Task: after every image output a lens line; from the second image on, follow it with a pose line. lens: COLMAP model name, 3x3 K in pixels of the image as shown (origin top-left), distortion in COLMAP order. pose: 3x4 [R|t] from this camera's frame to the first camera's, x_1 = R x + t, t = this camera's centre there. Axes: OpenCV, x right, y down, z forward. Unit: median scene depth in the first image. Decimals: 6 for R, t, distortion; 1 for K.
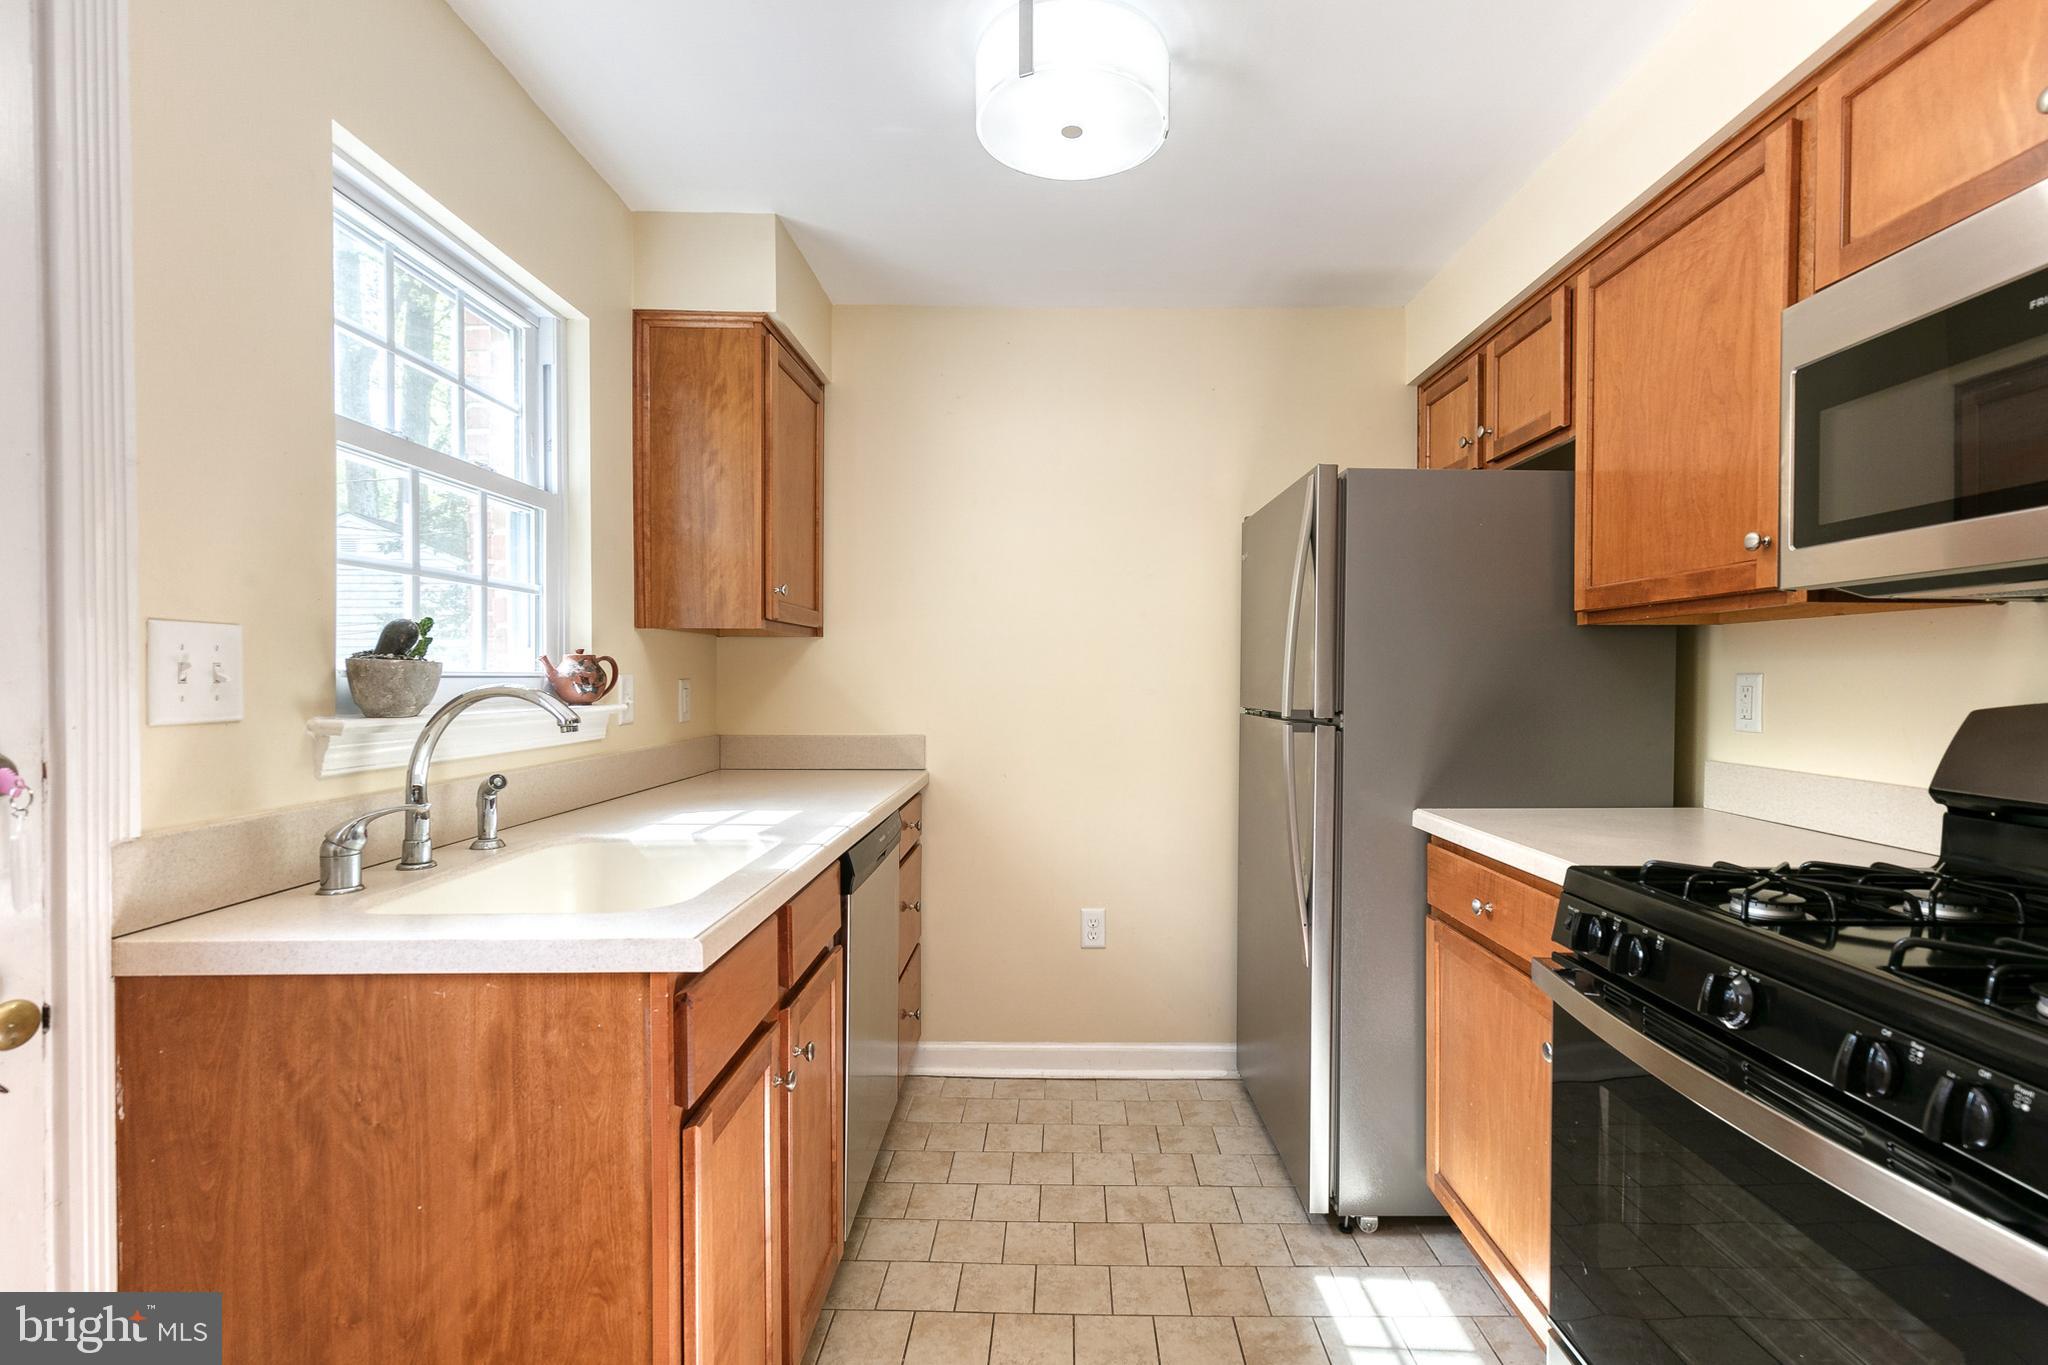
lens RADIAL K [[929.1, 0, 1031.1], [0, 929.1, 688.0], [0, 0, 1]] dist [0.010972, -0.003153]
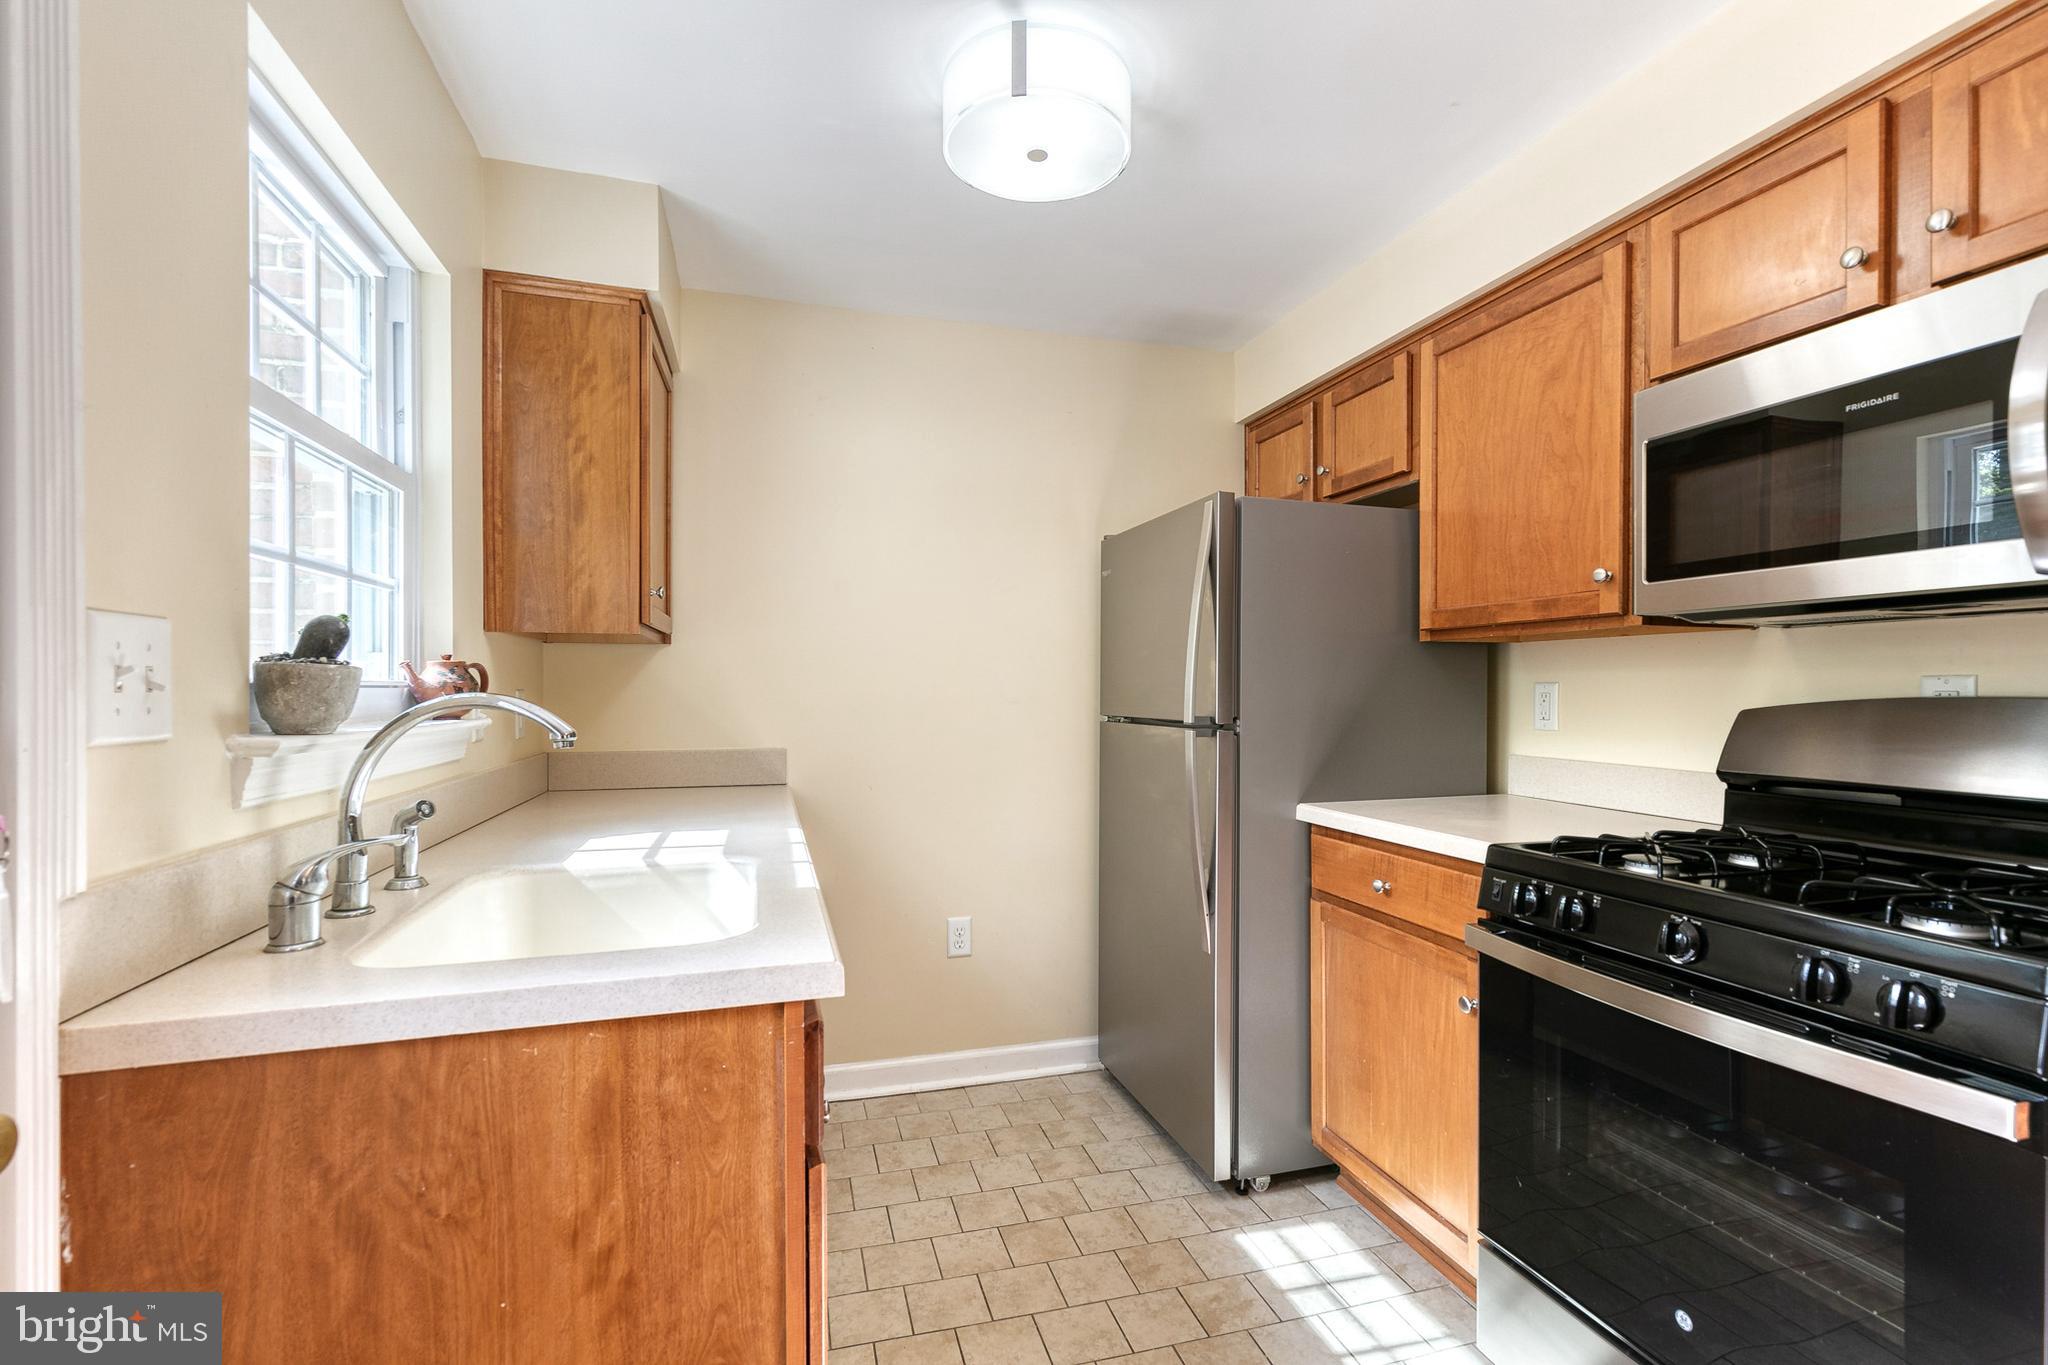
lens RADIAL K [[929.1, 0, 1013.1], [0, 929.1, 690.8], [0, 0, 1]] dist [0.010972, -0.003153]
pose [[0.959612, -0.002254, 0.281318, -0.277922], [0.005020, 0.999946, -0.009114, 0.003160], [-0.281282, 0.010159, 0.959571, 0.027538]]
